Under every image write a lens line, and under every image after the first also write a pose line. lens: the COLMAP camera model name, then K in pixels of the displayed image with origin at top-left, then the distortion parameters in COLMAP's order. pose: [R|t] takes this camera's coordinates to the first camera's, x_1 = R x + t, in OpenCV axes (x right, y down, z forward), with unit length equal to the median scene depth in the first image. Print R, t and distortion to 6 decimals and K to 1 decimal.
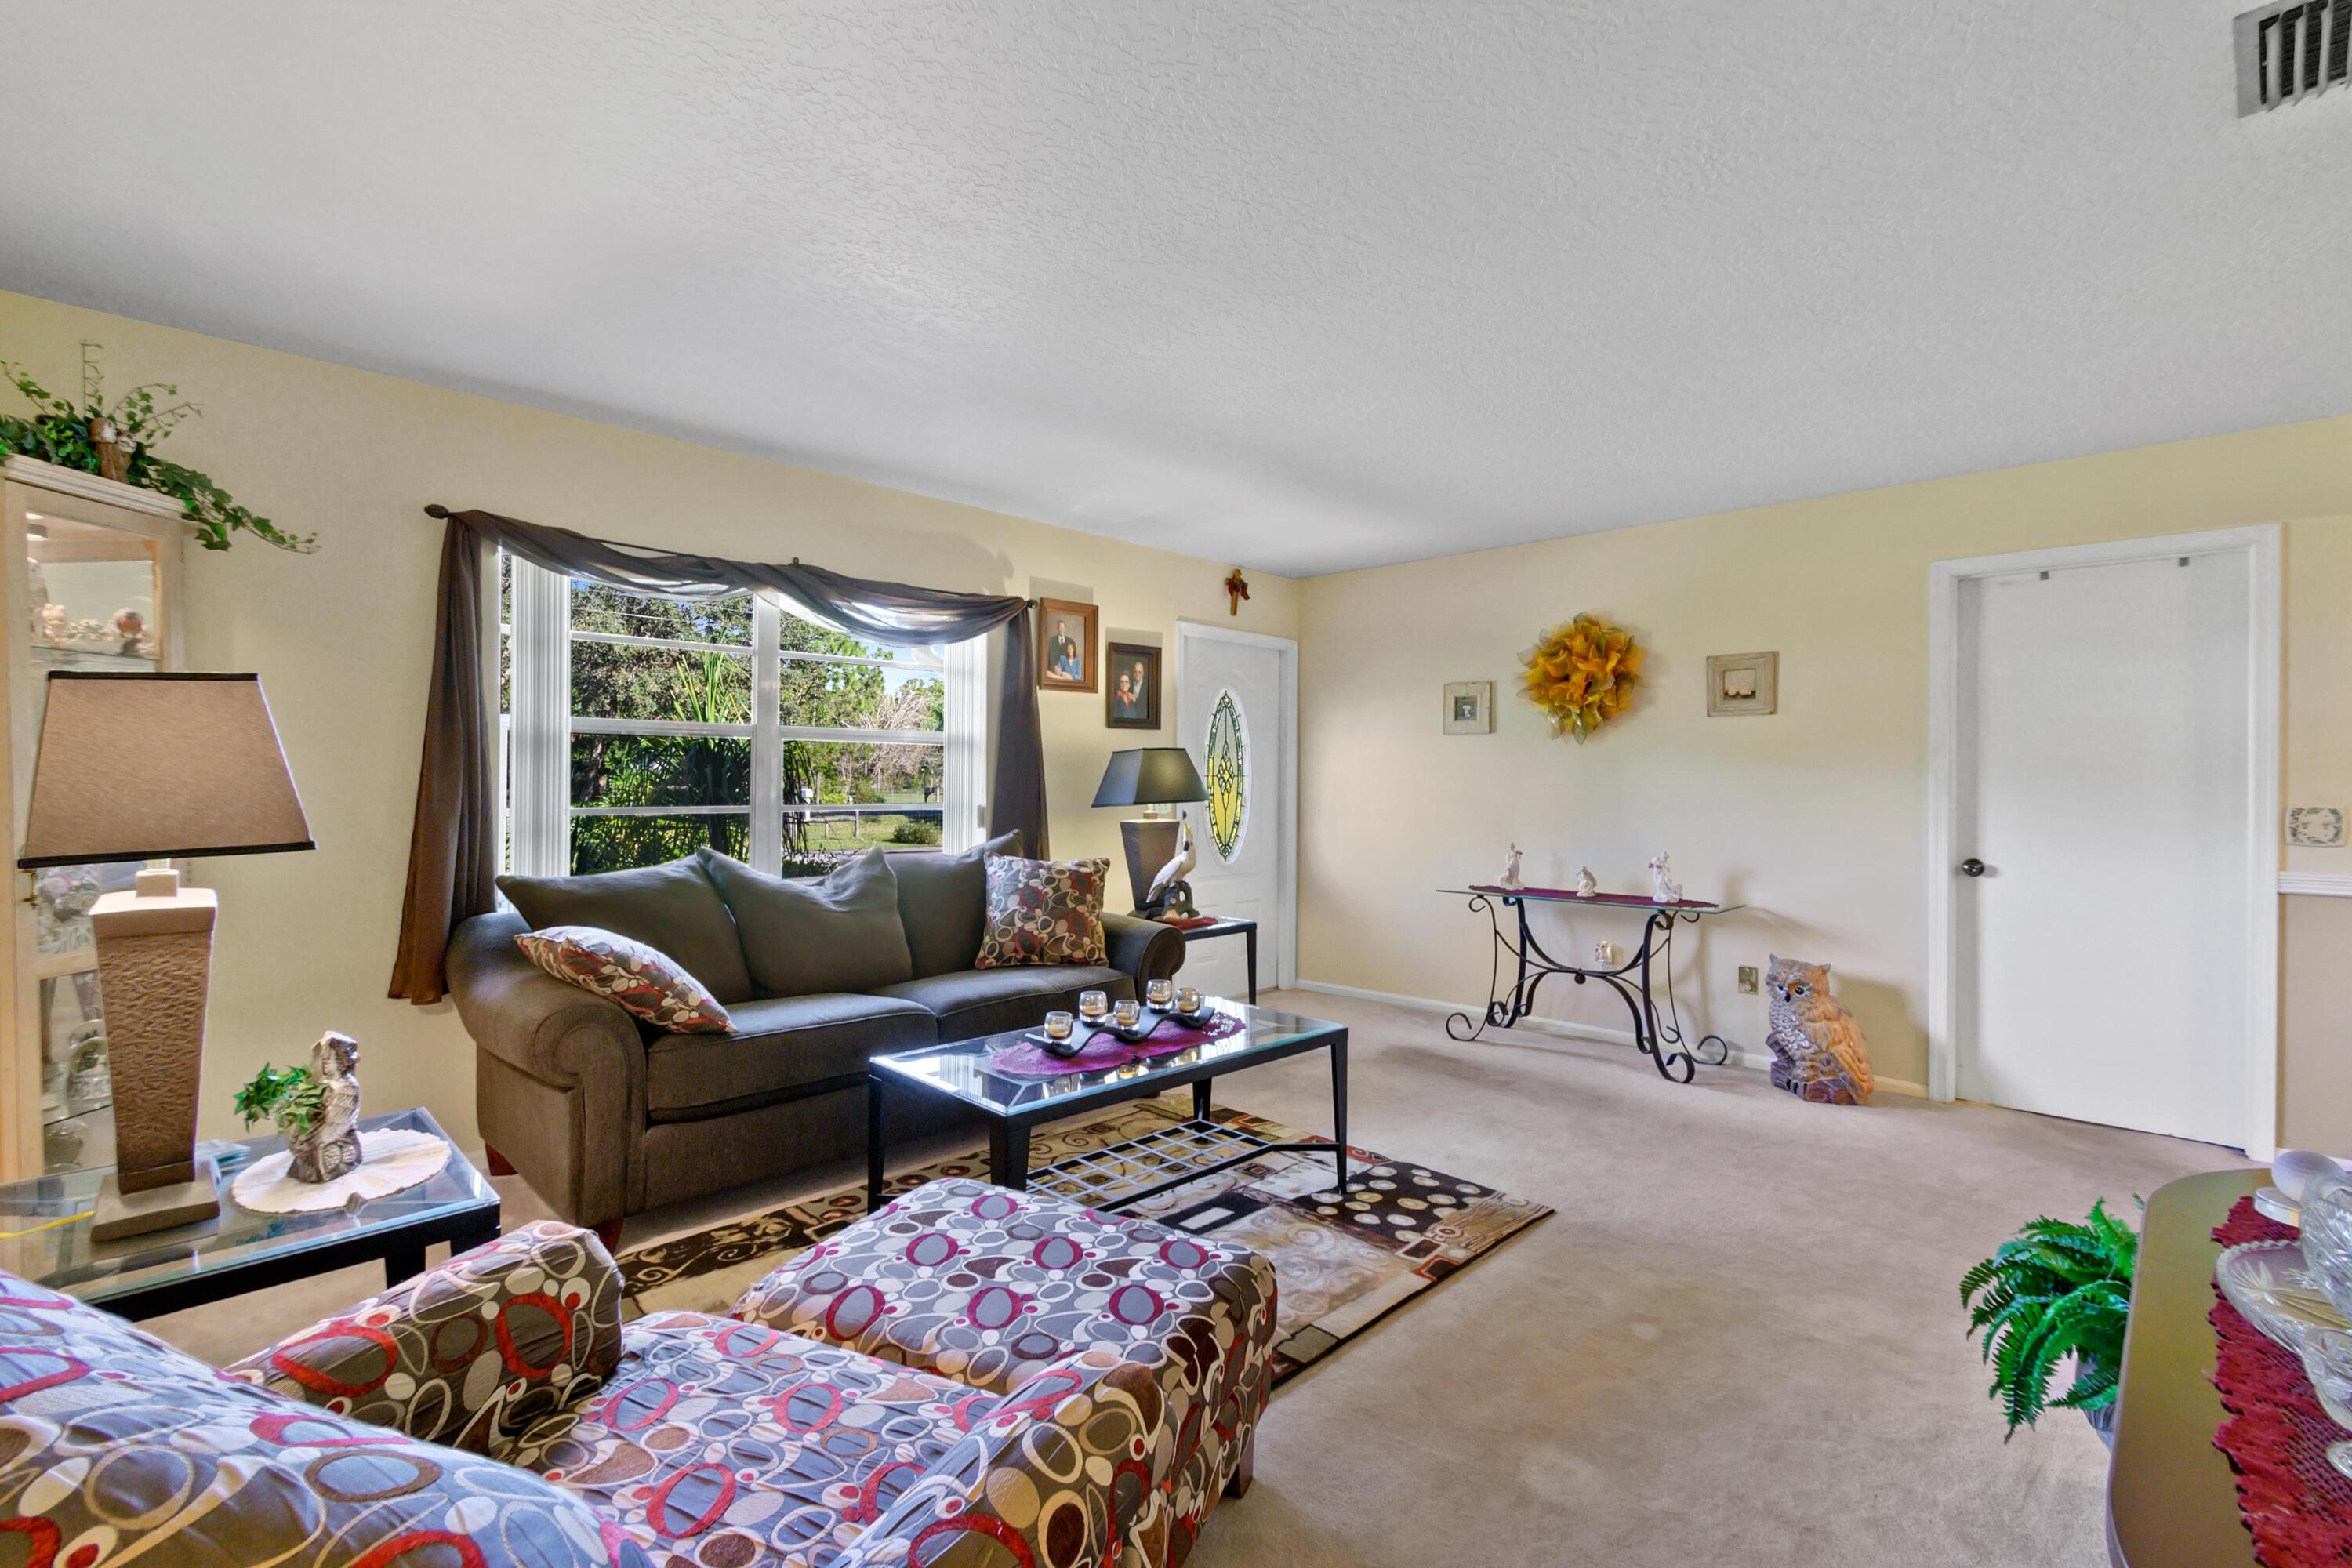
lens RADIAL K [[1068.8, 0, 1195.6], [0, 1068.8, 776.0], [0, 0, 1]] dist [0.019731, 0.000169]
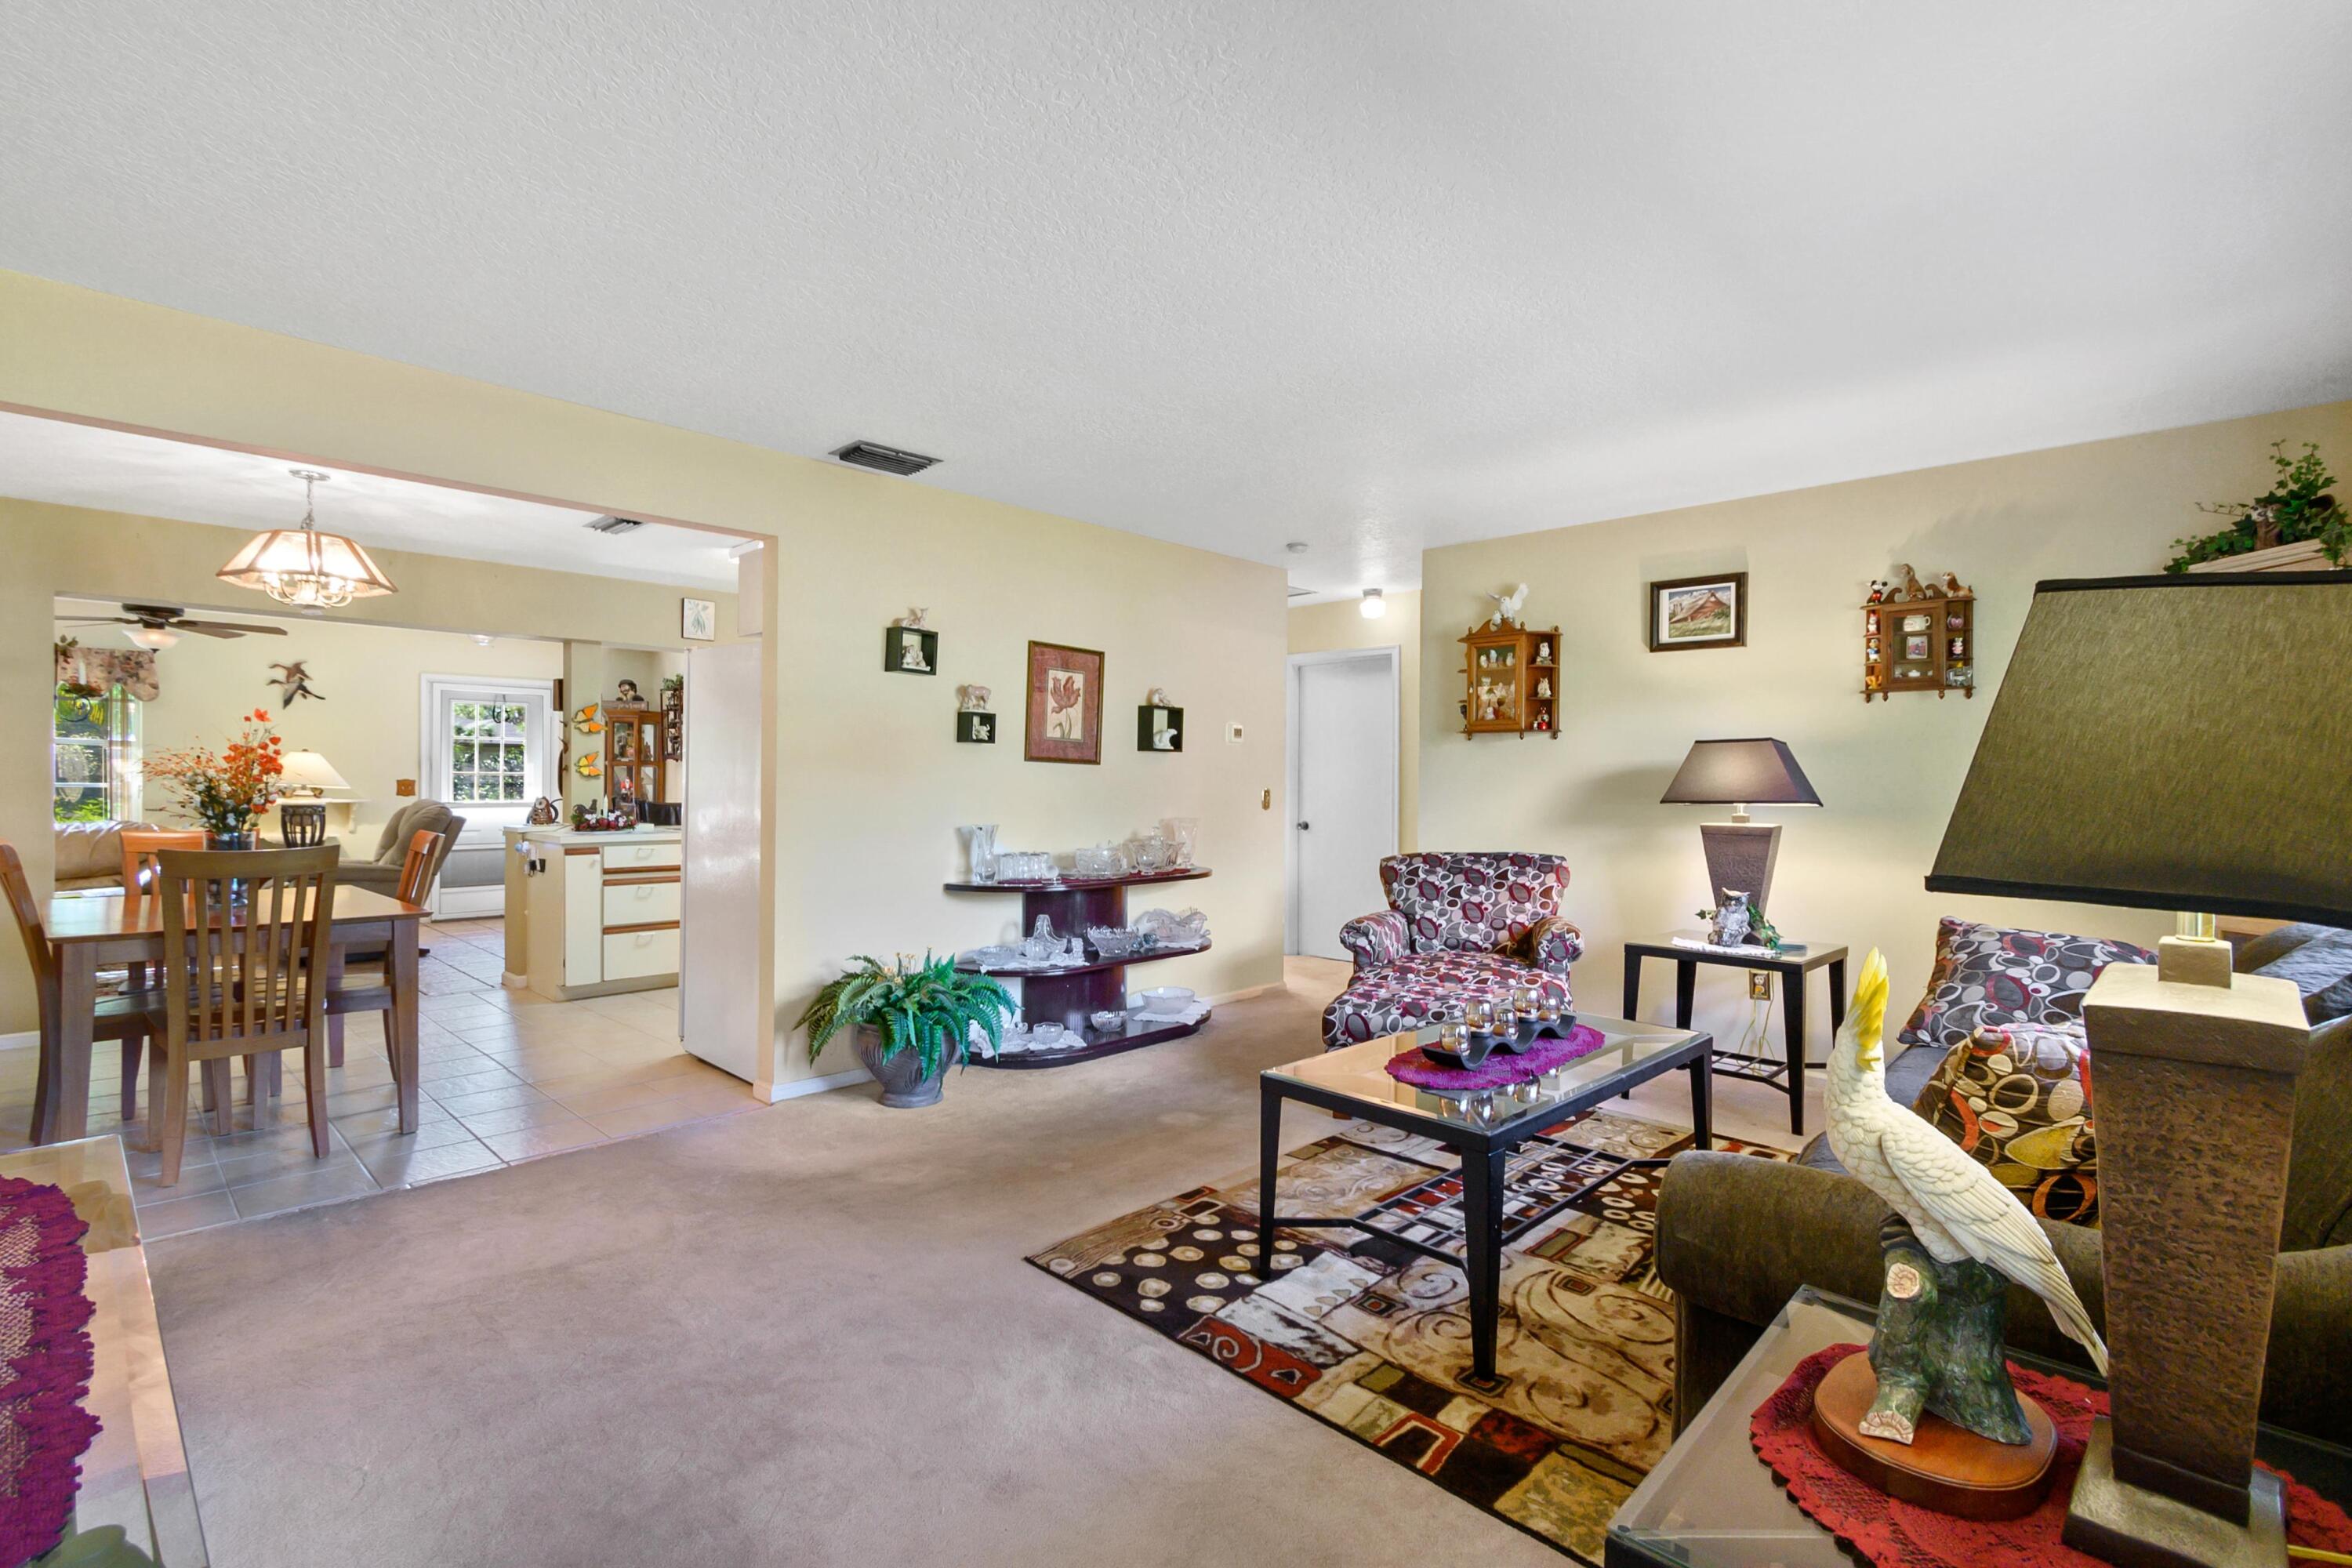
lens RADIAL K [[1060.8, 0, 1176.0], [0, 1060.8, 784.0], [0, 0, 1]] dist [0.008335, 0.000131]
pose [[-0.999827, -0.015580, 0.010153, 0.199906], [-0.015528, 0.999866, 0.005190, 0.011707], [-0.010233, 0.005032, -0.999935, 1.788187]]
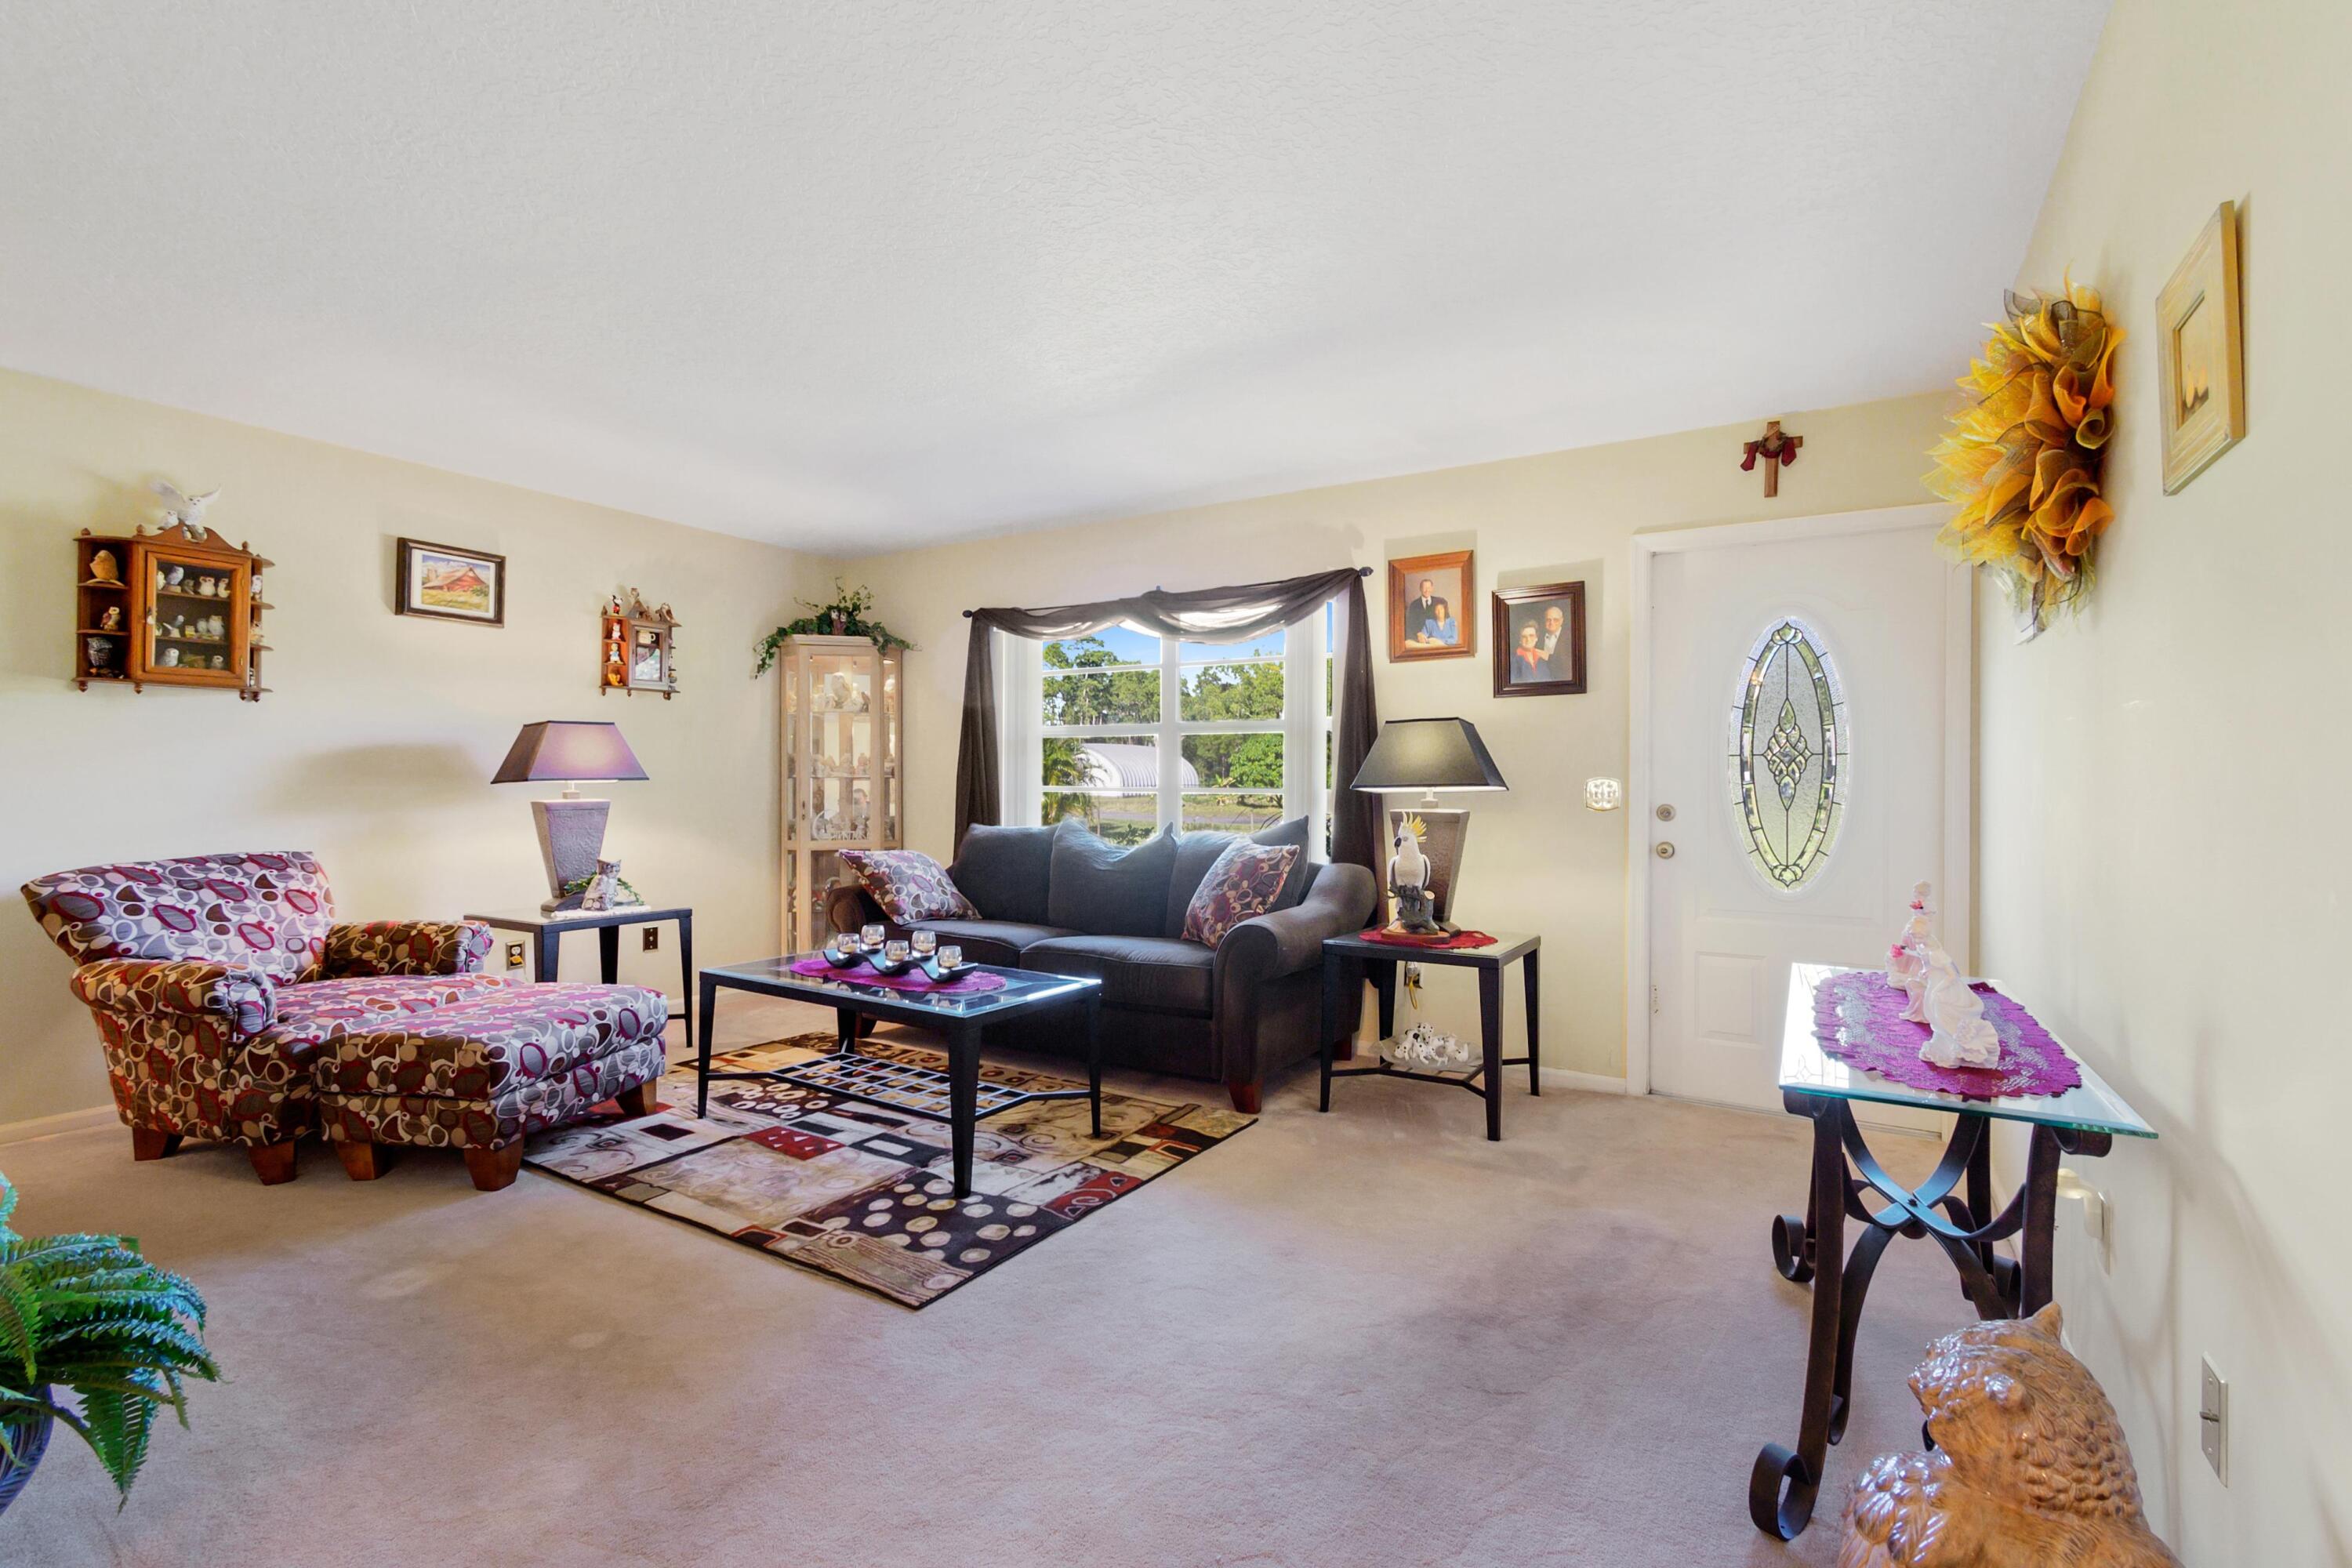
lens RADIAL K [[1060.8, 0, 1176.0], [0, 1060.8, 784.0], [0, 0, 1]] dist [0.008335, 0.000131]
pose [[0.203372, -0.005584, -0.979086, 1.053650], [-0.003755, 0.999972, -0.006483, 0.041666], [0.979094, 0.004995, 0.203345, 0.983942]]
